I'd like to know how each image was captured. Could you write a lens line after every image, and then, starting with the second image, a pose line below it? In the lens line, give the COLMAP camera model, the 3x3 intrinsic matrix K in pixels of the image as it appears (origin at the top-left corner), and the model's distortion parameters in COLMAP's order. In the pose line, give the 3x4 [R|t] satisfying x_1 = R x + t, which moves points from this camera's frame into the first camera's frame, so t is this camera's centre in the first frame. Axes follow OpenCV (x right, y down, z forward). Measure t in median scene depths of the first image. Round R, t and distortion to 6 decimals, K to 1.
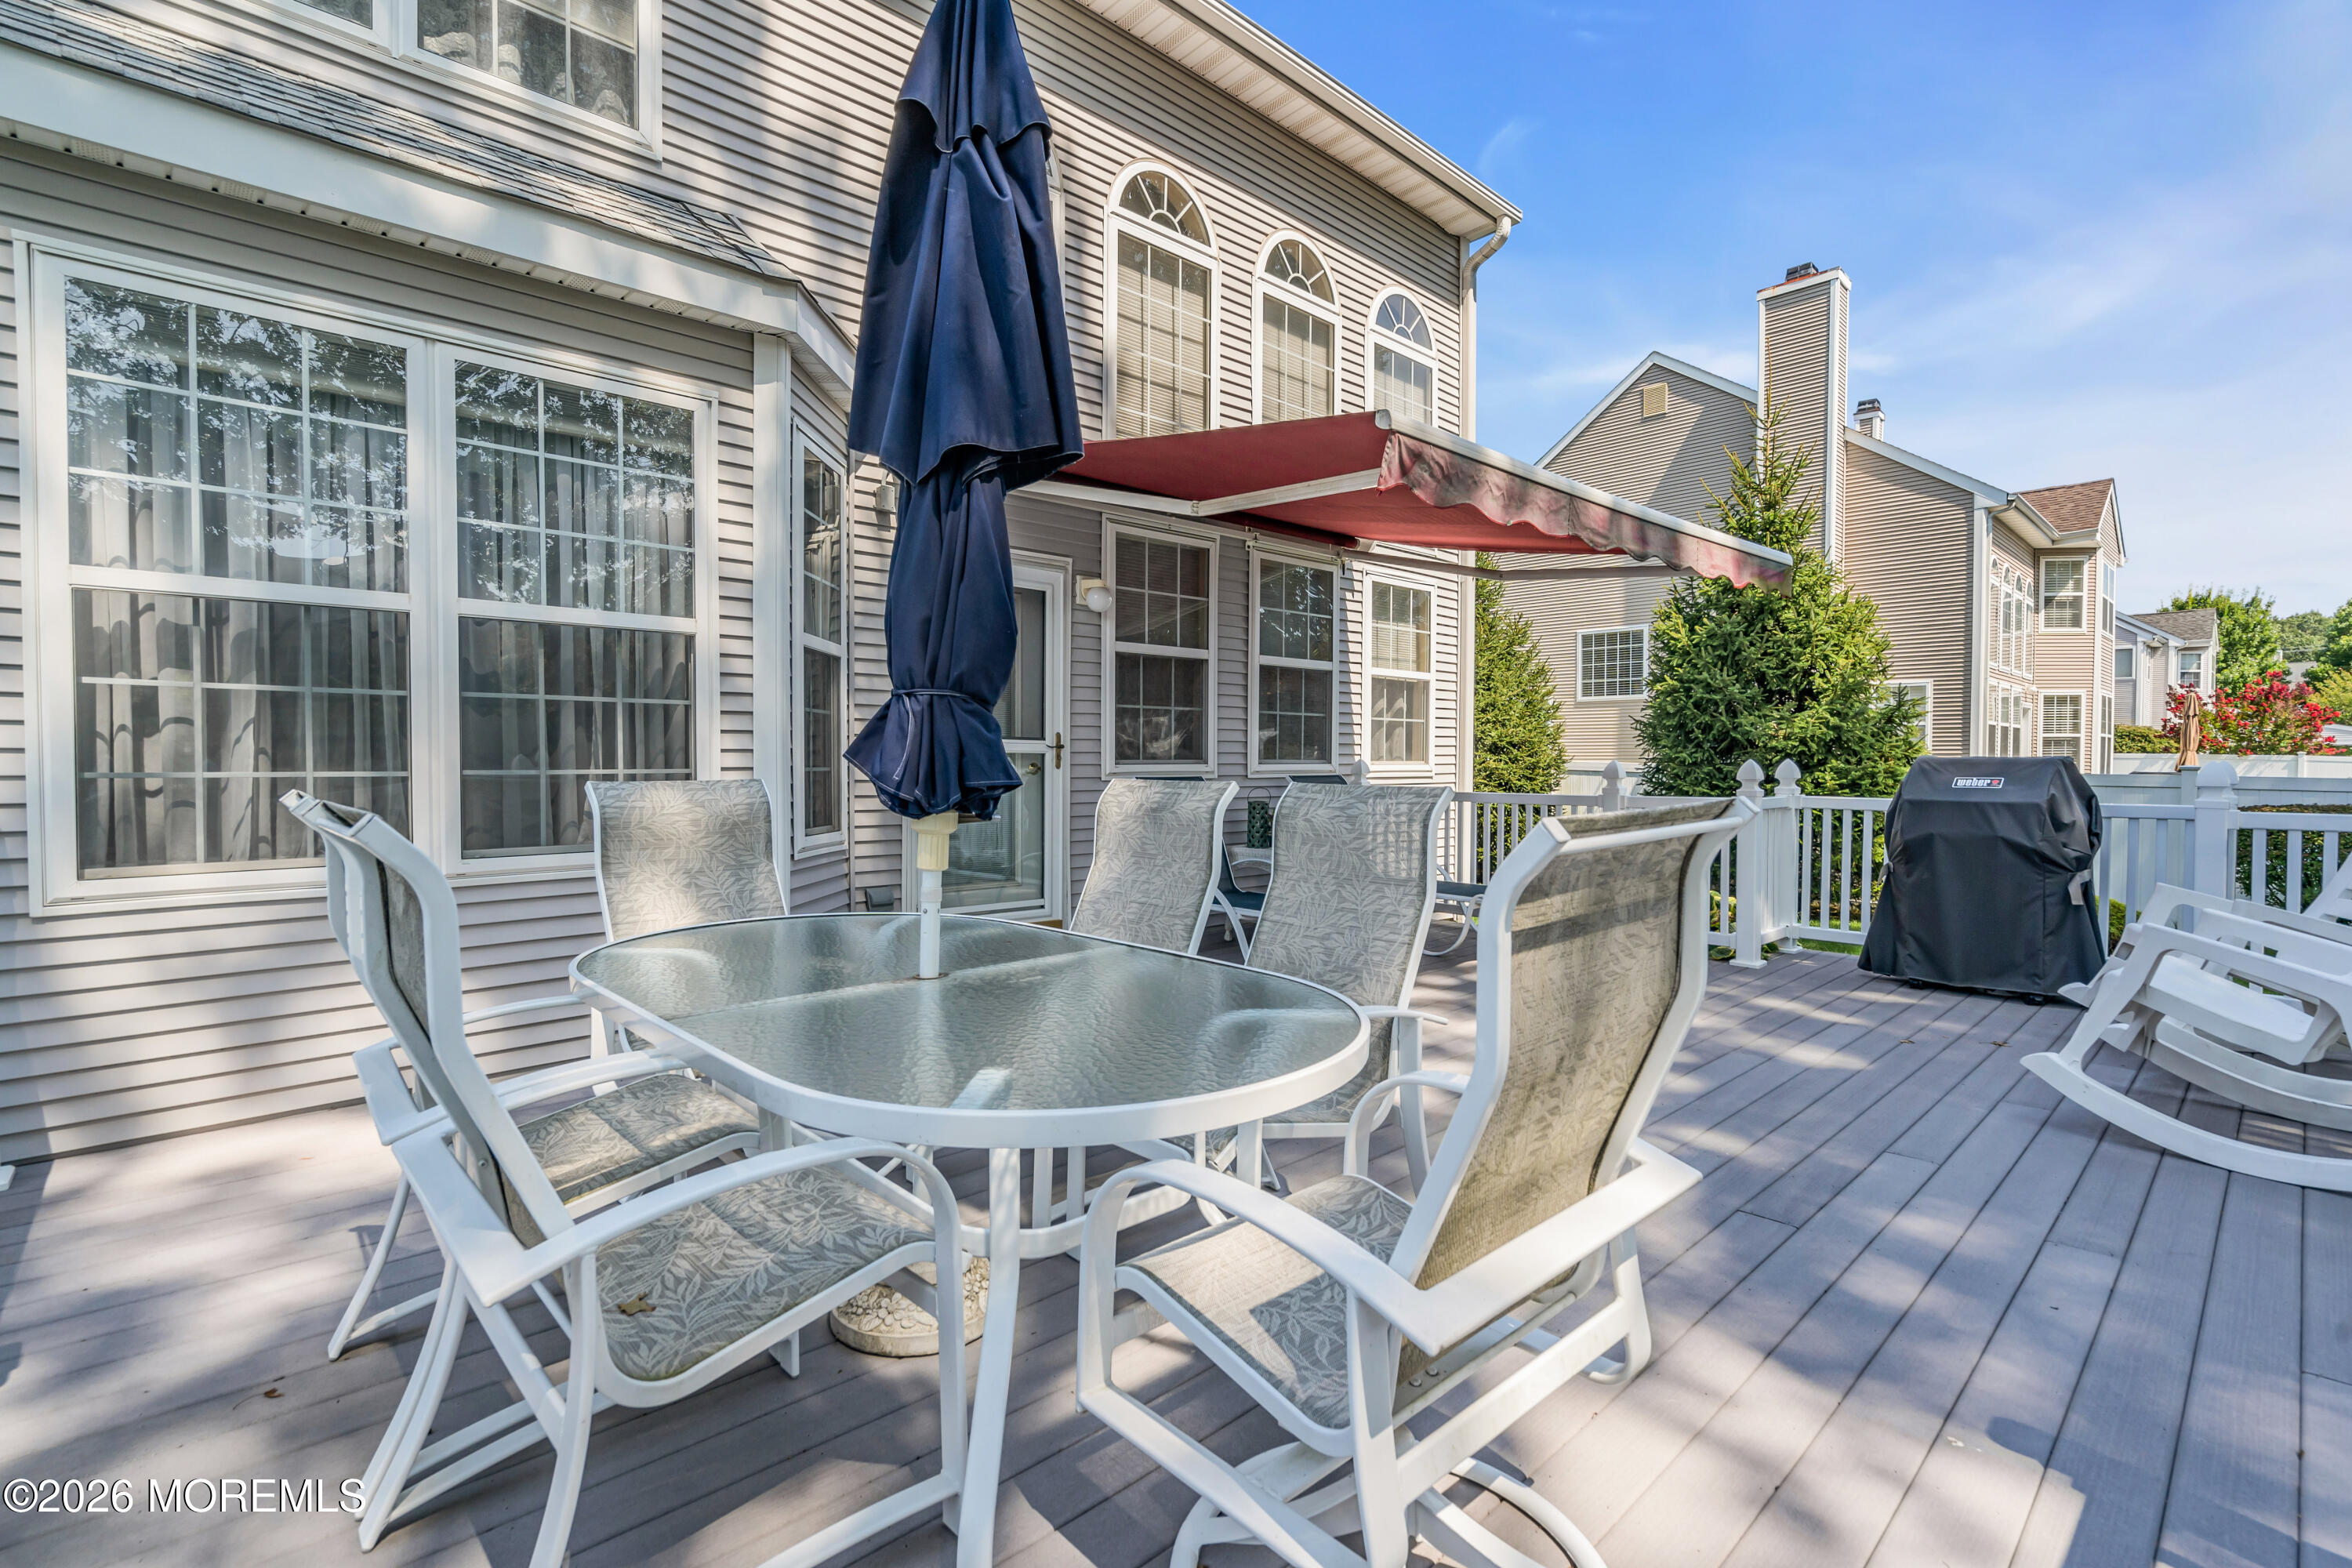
lens RADIAL K [[1063.3, 0, 1170.9], [0, 1063.3, 780.4], [0, 0, 1]] dist [-0.001410, -0.000192]
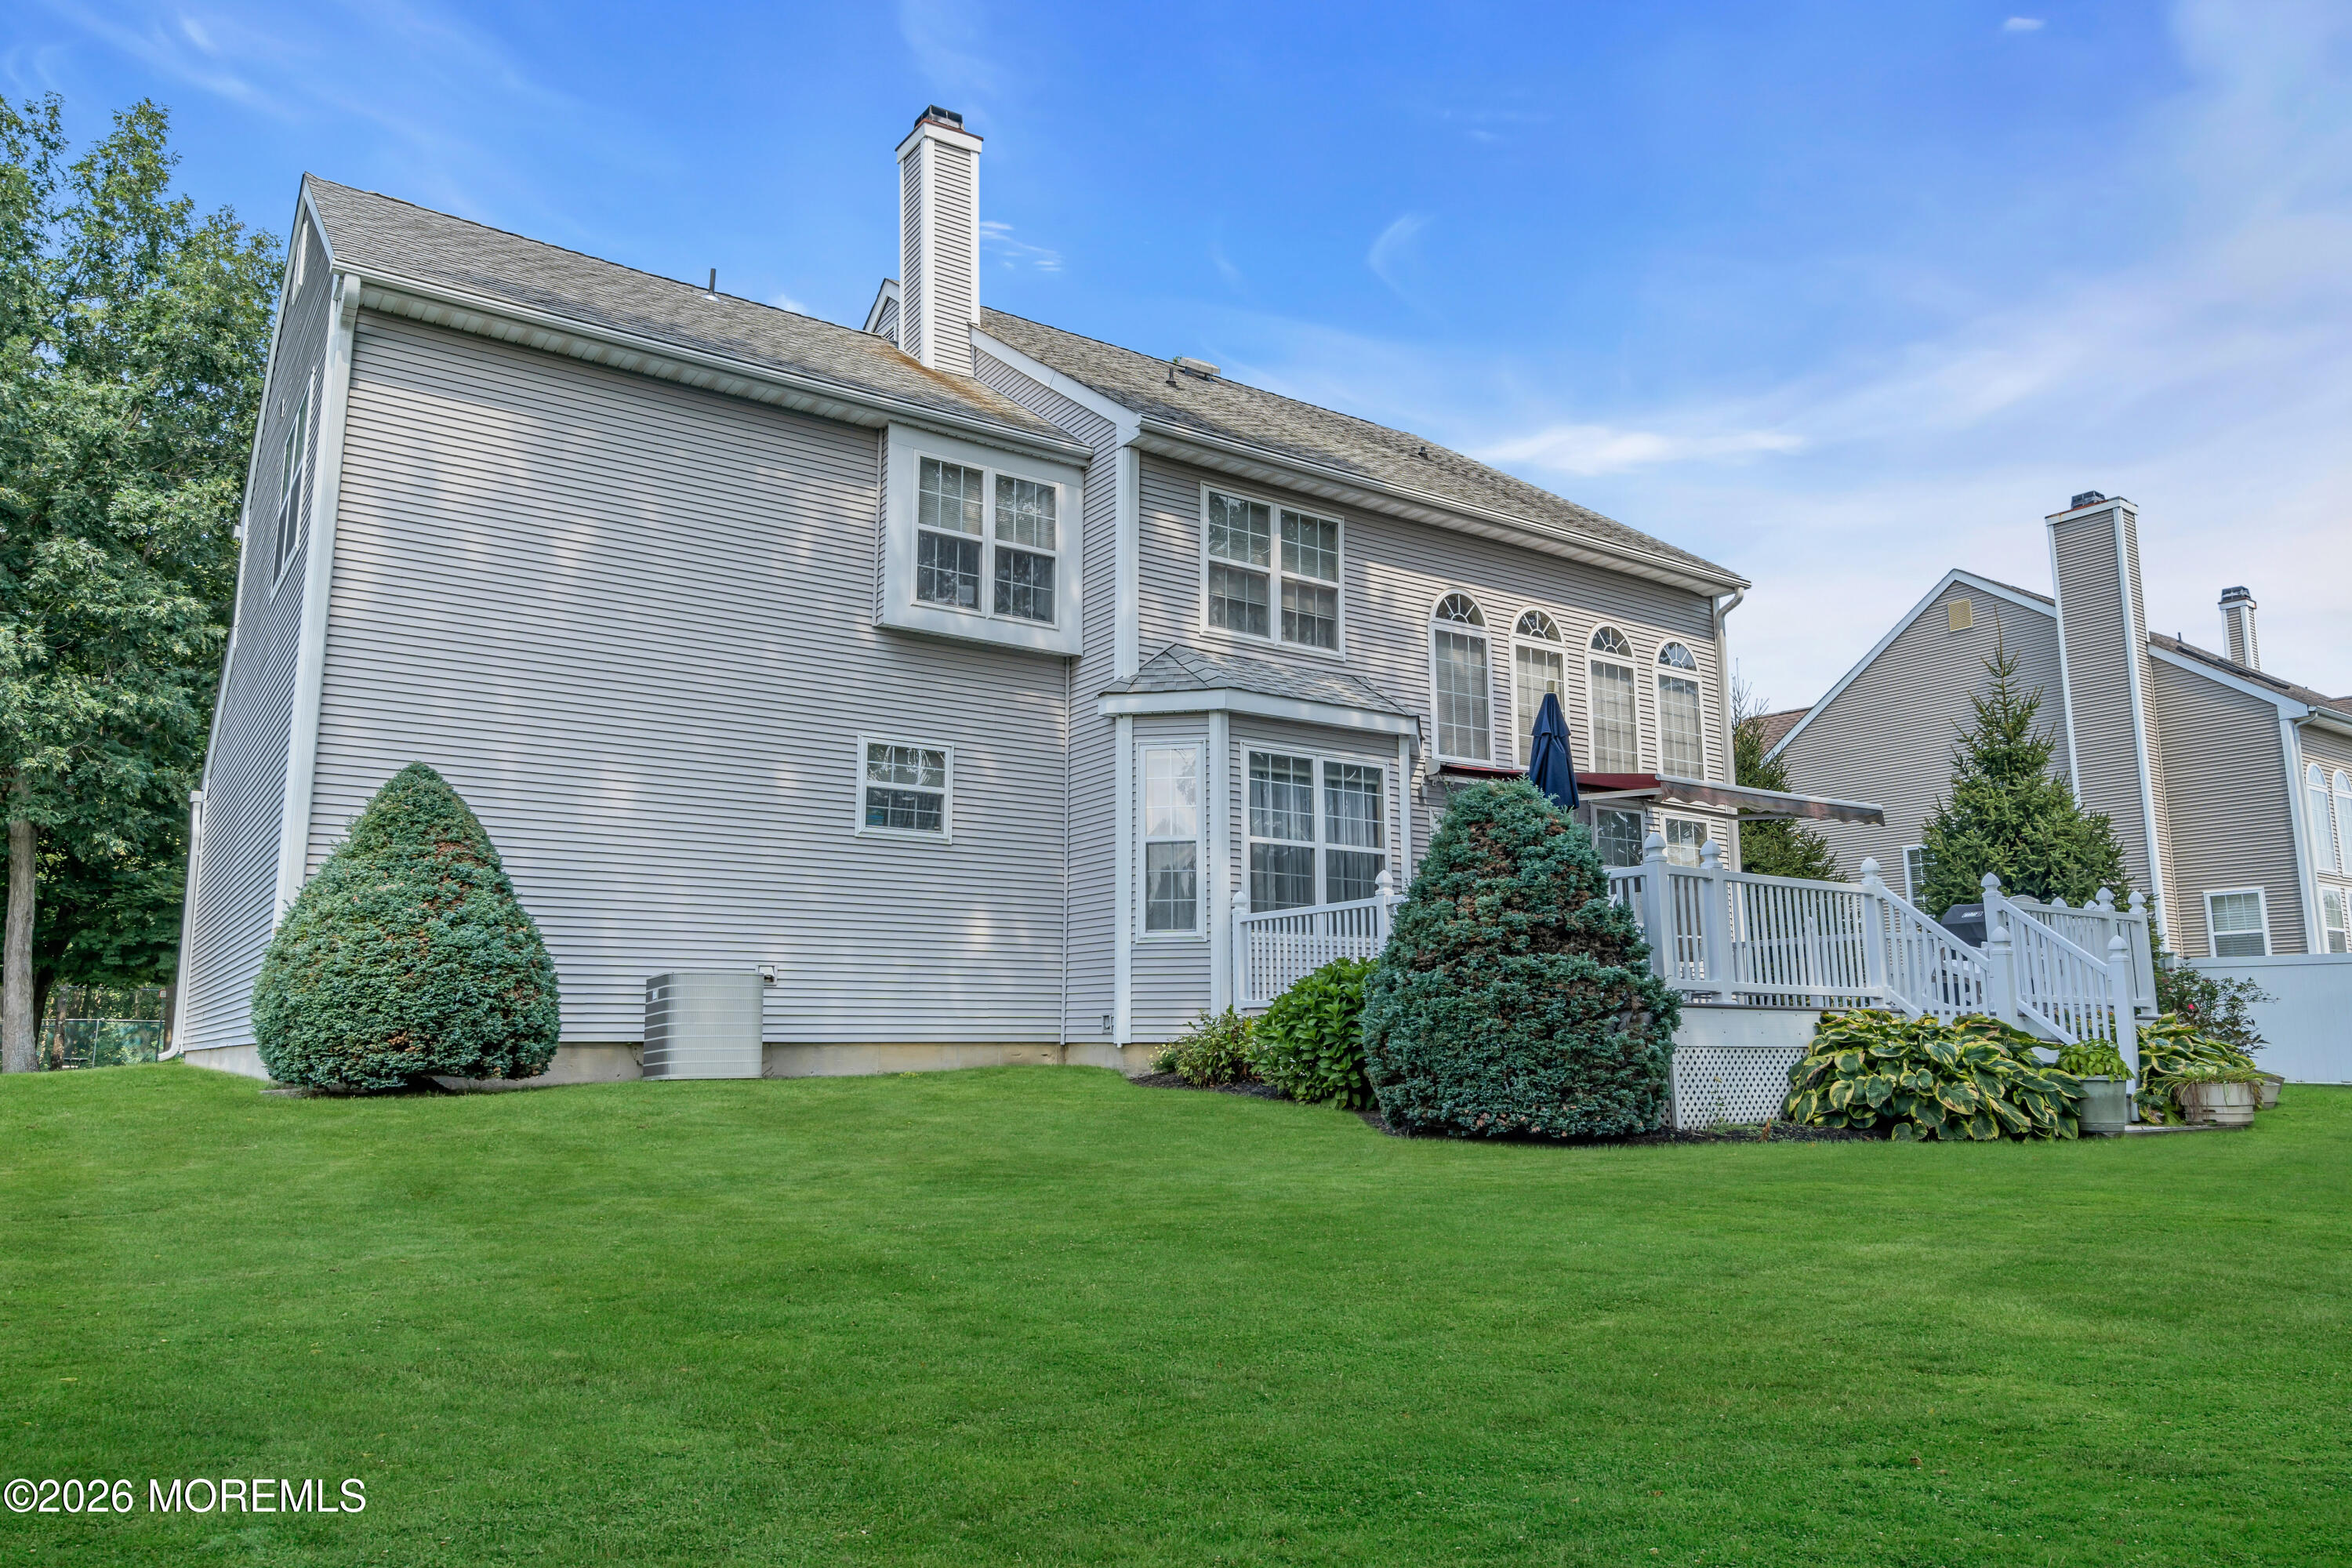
lens RADIAL K [[1564.7, 0, 1176.0], [0, 1564.7, 784.0], [0, 0, 1]] dist [0.005638, -0.001451]
pose [[0.990527, -0.026734, -0.134687, -0.242622], [0.000936, 0.982155, -0.188068, 0.224242], [0.137312, 0.186161, 0.972877, -1.533428]]
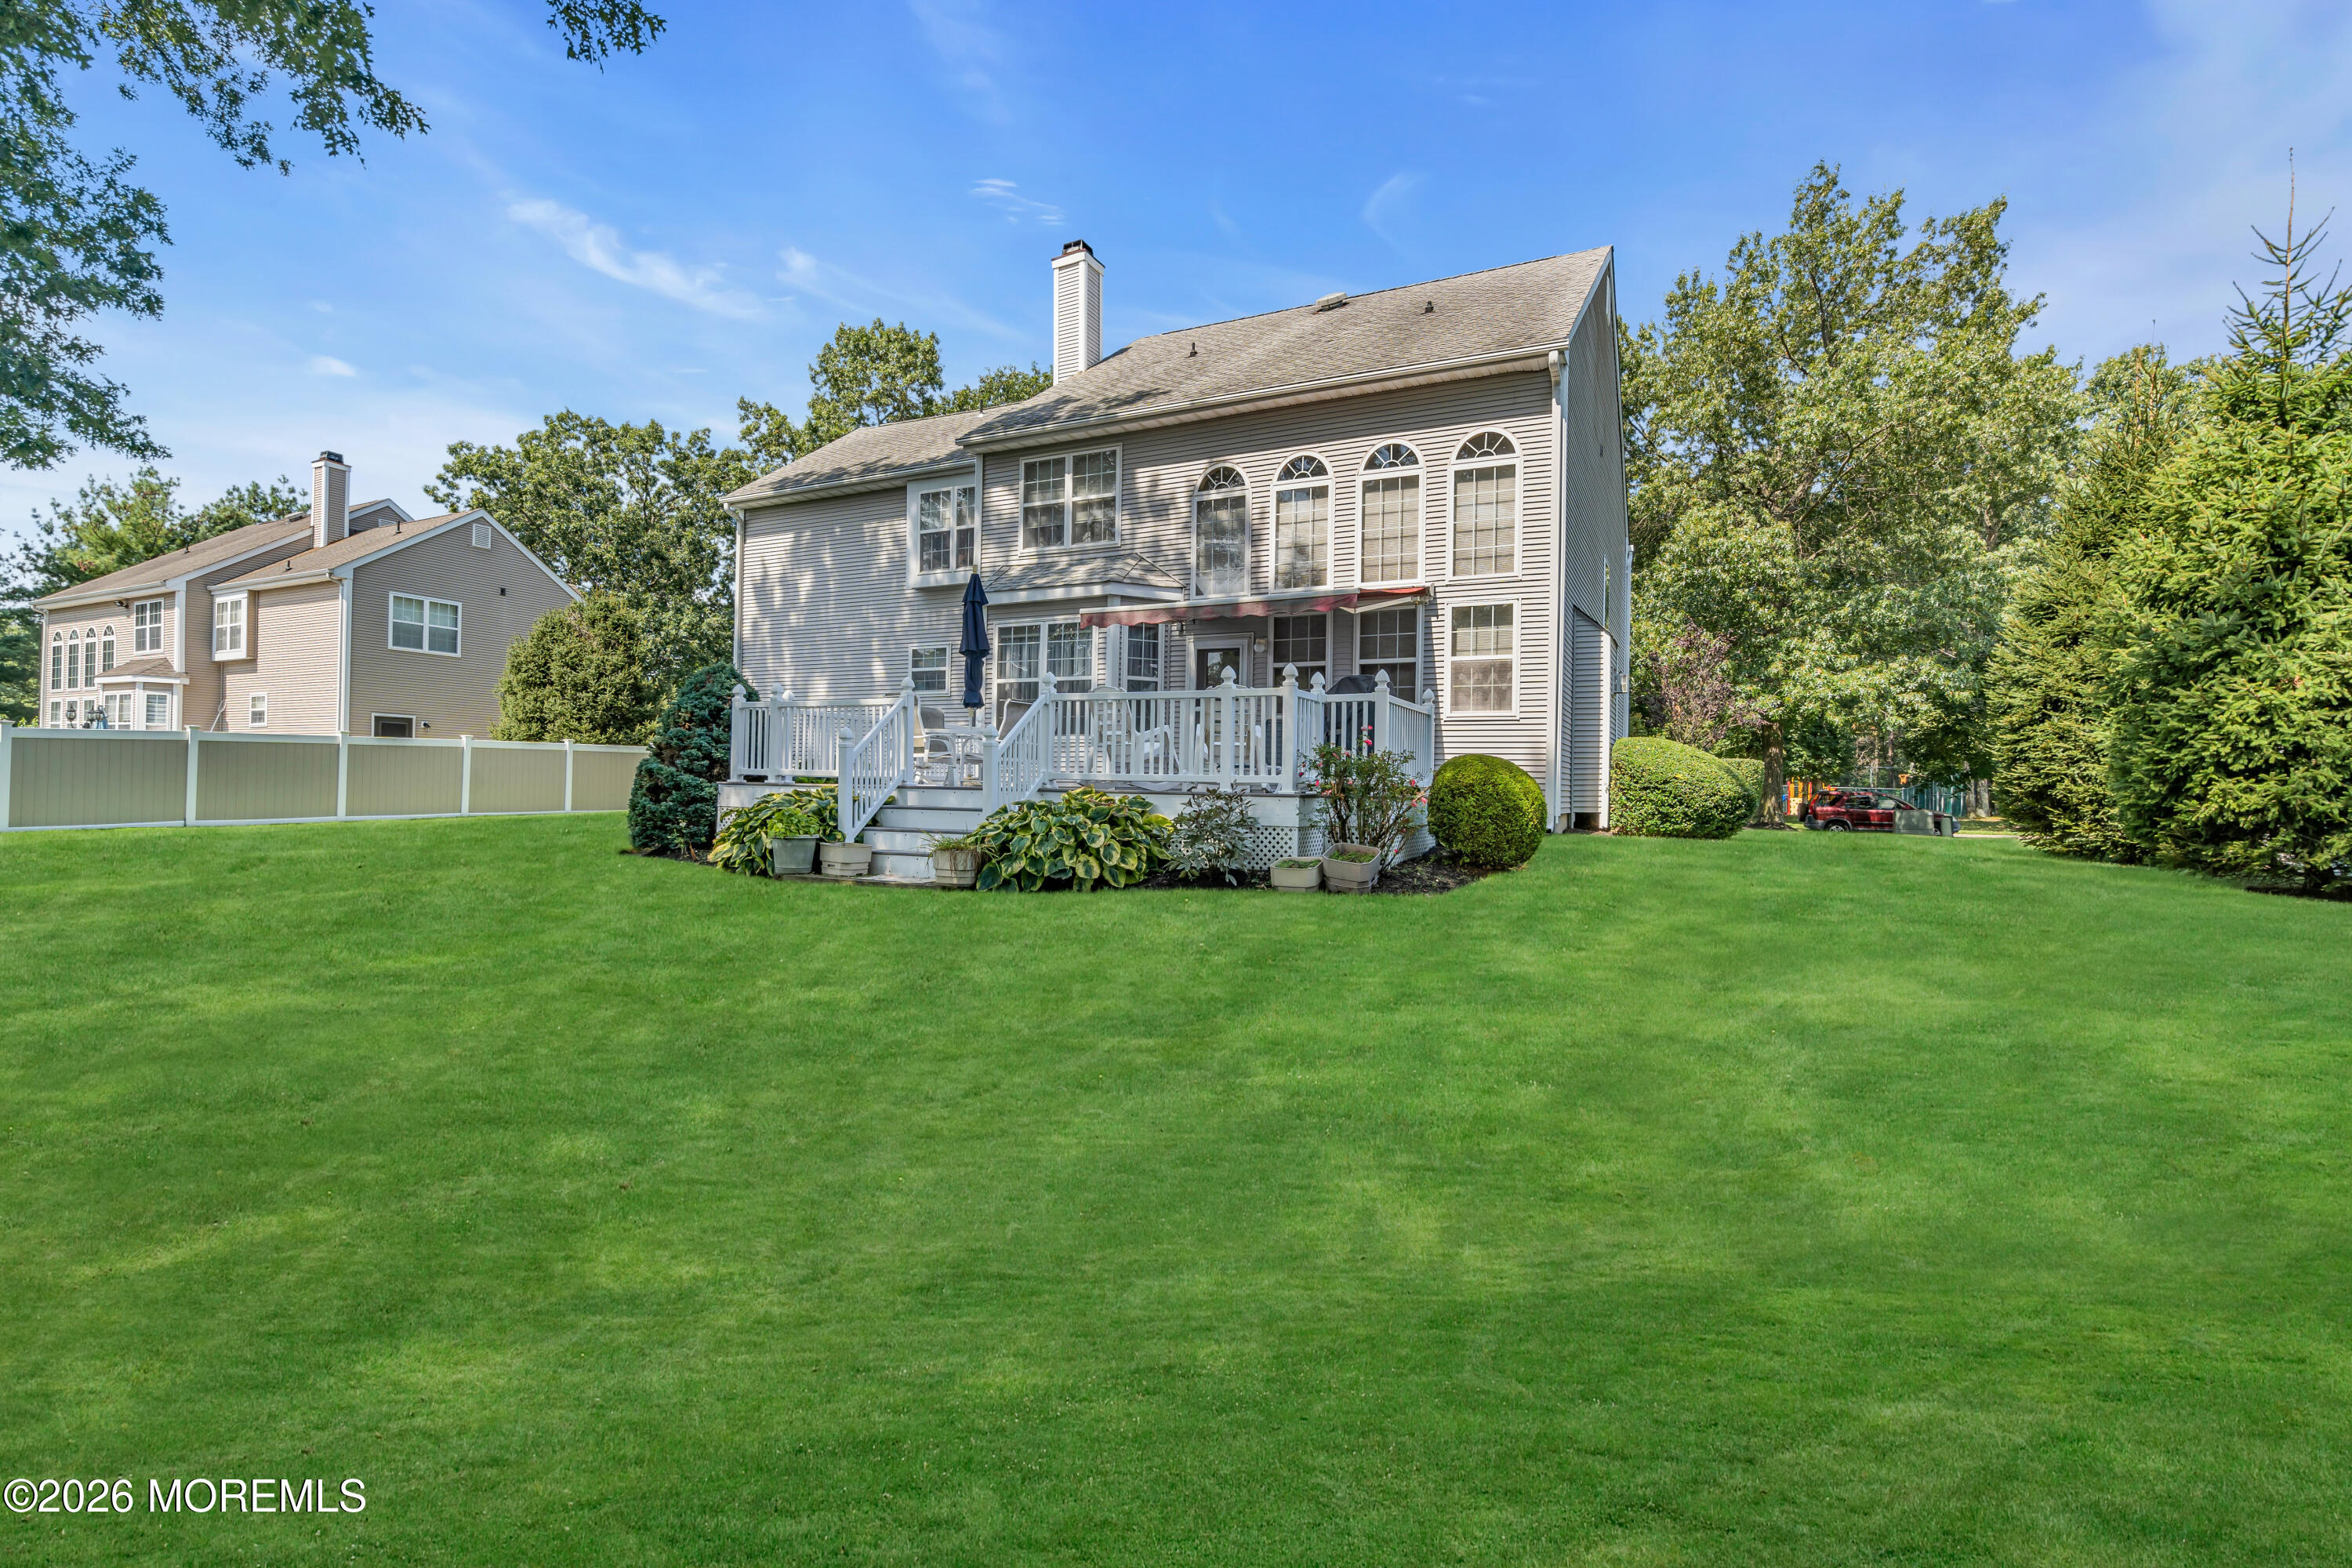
lens RADIAL K [[1063.3, 0, 1170.9], [0, 1063.3, 780.4], [0, 0, 1]] dist [-0.001410, -0.000192]
pose [[0.370464, -0.004931, -0.928834, 1.798779], [-0.027795, 0.999479, -0.016392, 0.158739], [0.928431, 0.031889, 0.370134, -0.081307]]
